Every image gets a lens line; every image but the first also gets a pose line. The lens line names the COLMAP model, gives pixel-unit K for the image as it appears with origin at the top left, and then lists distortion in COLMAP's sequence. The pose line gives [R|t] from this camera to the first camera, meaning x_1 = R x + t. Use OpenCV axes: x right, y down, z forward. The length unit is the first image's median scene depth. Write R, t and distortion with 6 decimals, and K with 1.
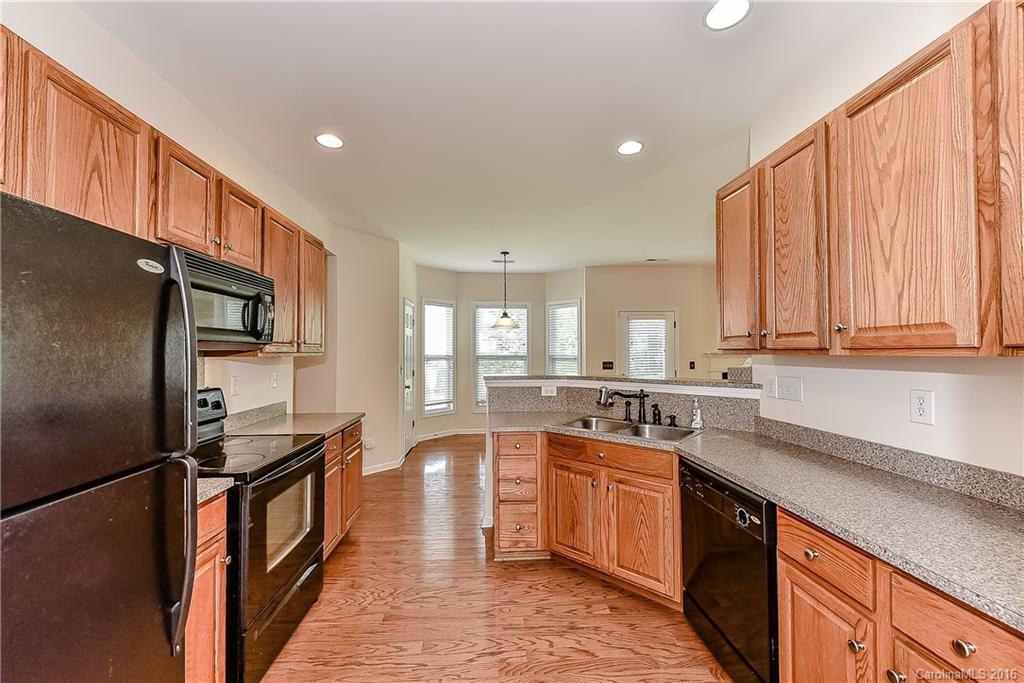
lens RADIAL K [[402.4, 0, 508.0], [0, 402.4, 346.9], [0, 0, 1]] dist [0.006920, -0.001386]
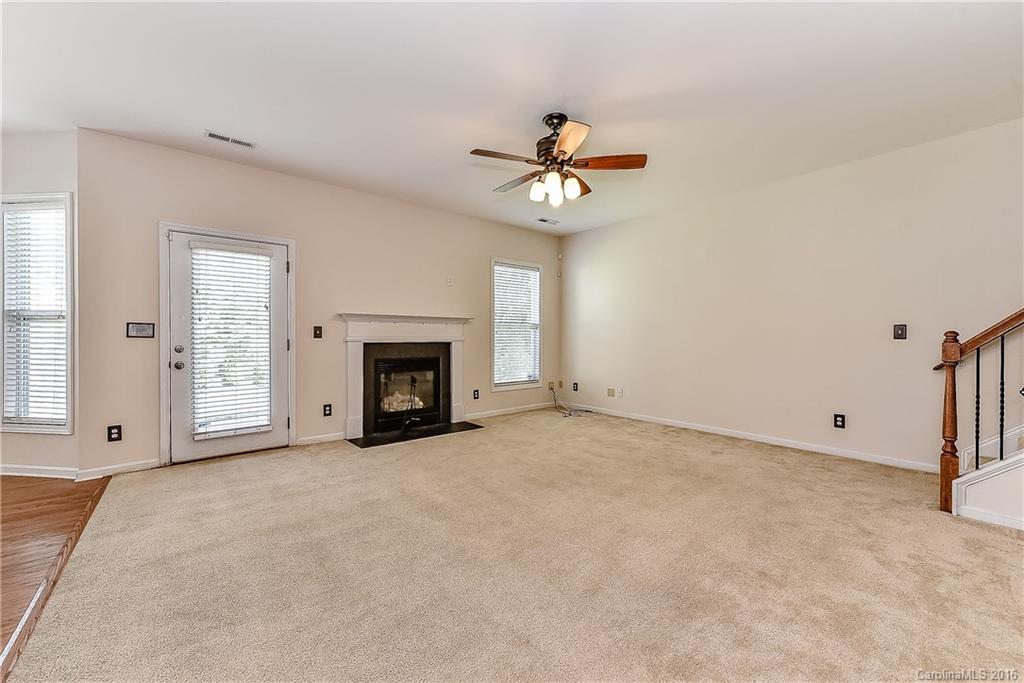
lens RADIAL K [[402.4, 0, 505.4], [0, 402.4, 340.4], [0, 0, 1]] dist [0.006920, -0.001386]
pose [[0.809748, -0.000010, 0.586778, 0.323959], [-0.010748, 0.999832, 0.014848, 0.046642], [-0.586679, -0.018330, 0.809612, 0.293953]]
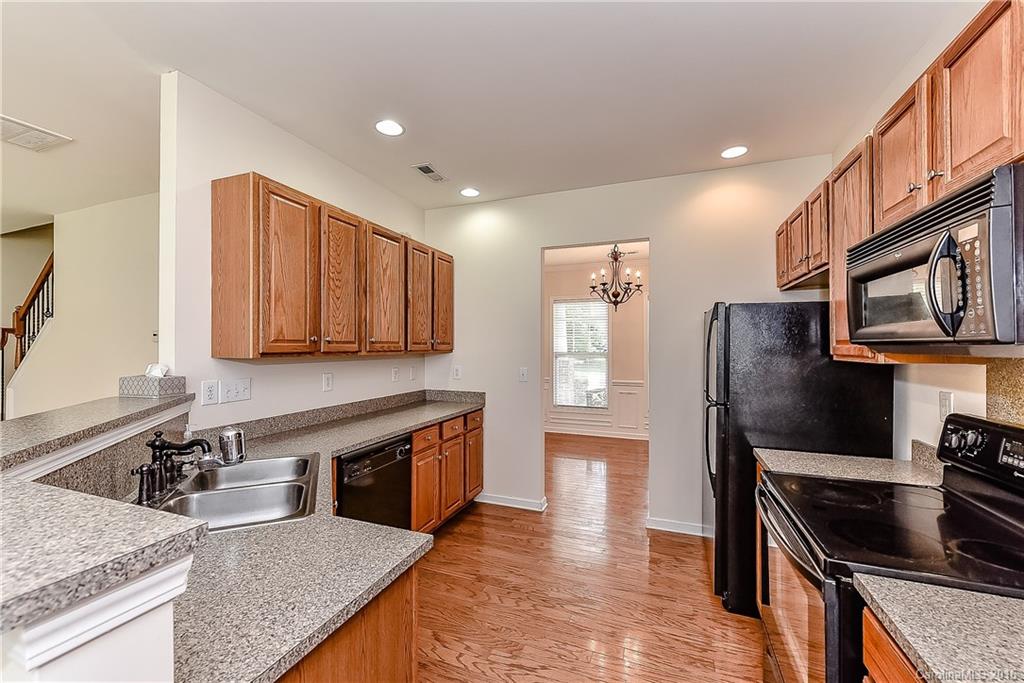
lens RADIAL K [[402.4, 0, 510.1], [0, 402.4, 339.1], [0, 0, 1]] dist [0.006920, -0.001386]
pose [[-0.911703, 0.011302, 0.410694, -0.121446], [-0.001098, 0.999551, -0.029944, 0.000627], [-0.410848, -0.027751, -0.911281, 0.549934]]
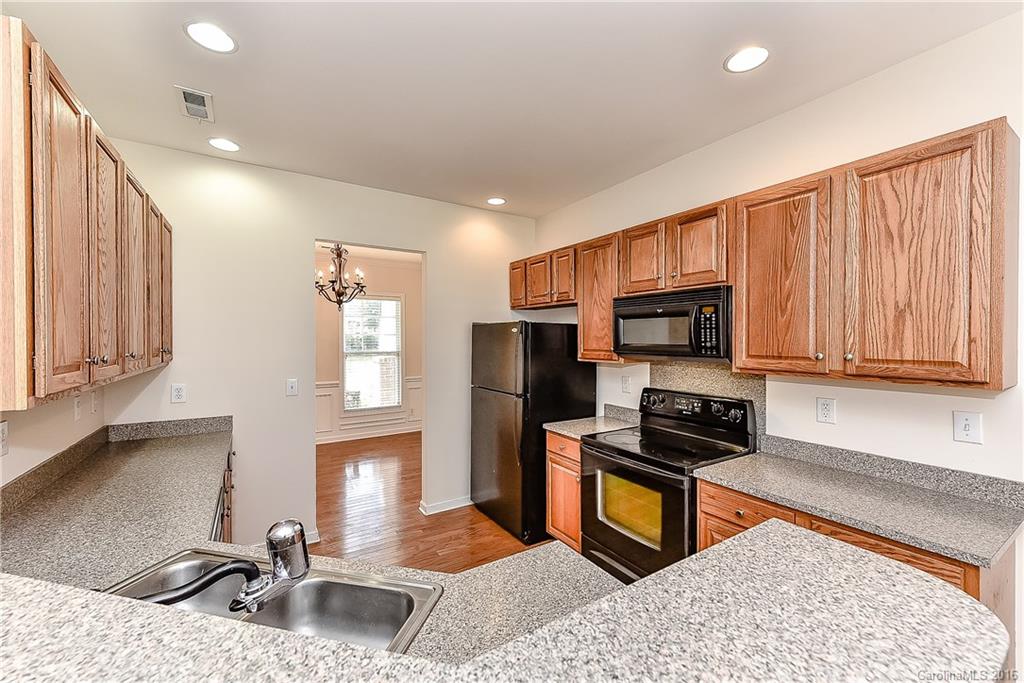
lens RADIAL K [[402.4, 0, 514.9], [0, 402.4, 339.6], [0, 0, 1]] dist [0.006920, -0.001386]
pose [[-0.878862, 0.003196, -0.477066, 0.084706], [0.007693, 0.999942, -0.007473, -0.016002], [0.477014, -0.010238, -0.878836, 0.567062]]
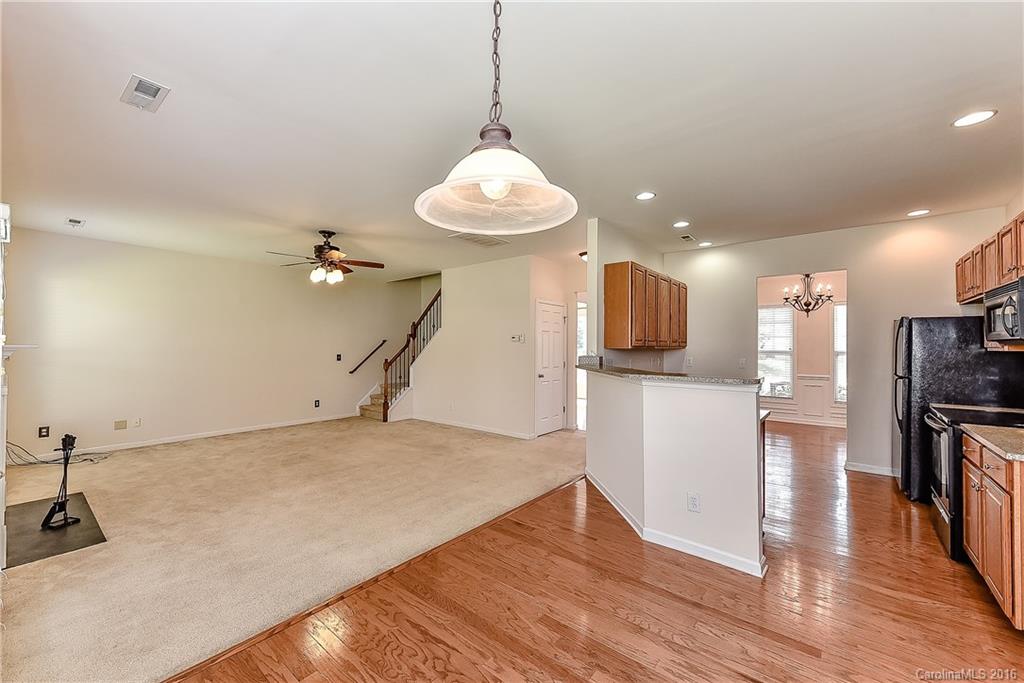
lens RADIAL K [[402.4, 0, 511.0], [0, 402.4, 343.7], [0, 0, 1]] dist [0.006920, -0.001386]
pose [[-0.740619, 0.006937, 0.671890, -0.114695], [-0.009862, 0.999727, -0.021192, 0.015591], [-0.671853, -0.022321, -0.740348, 0.967129]]
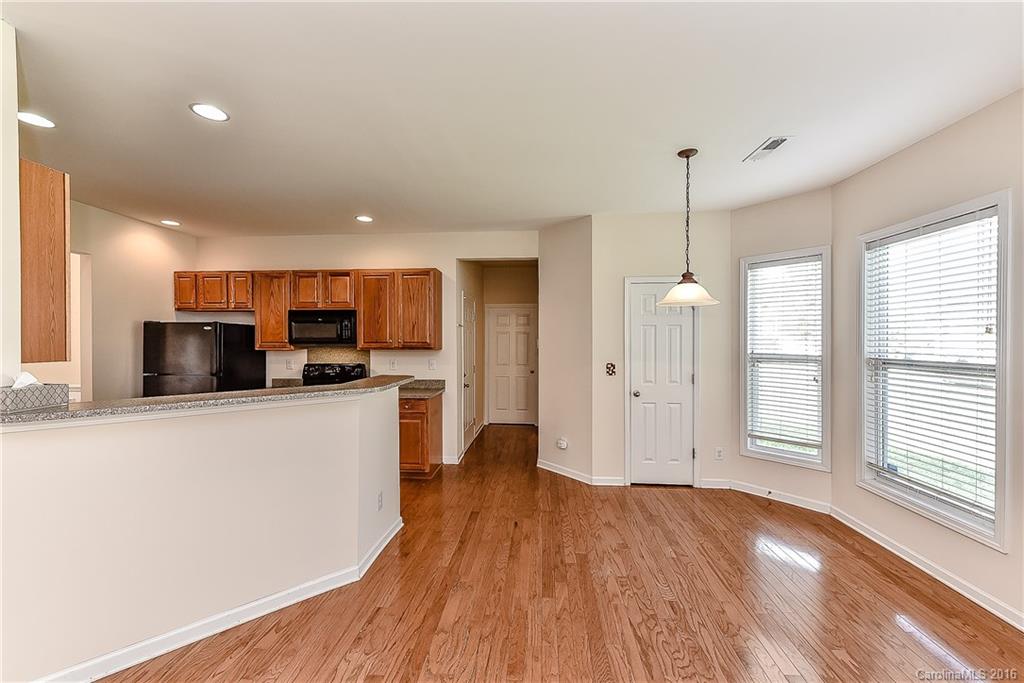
lens RADIAL K [[402.4, 0, 508.7], [0, 402.4, 342.8], [0, 0, 1]] dist [0.006920, -0.001386]
pose [[-0.138415, 0.010166, -0.990322, 0.442503], [0.015072, 0.999853, 0.008157, -0.004881], [0.990260, -0.013797, -0.138548, 0.727603]]
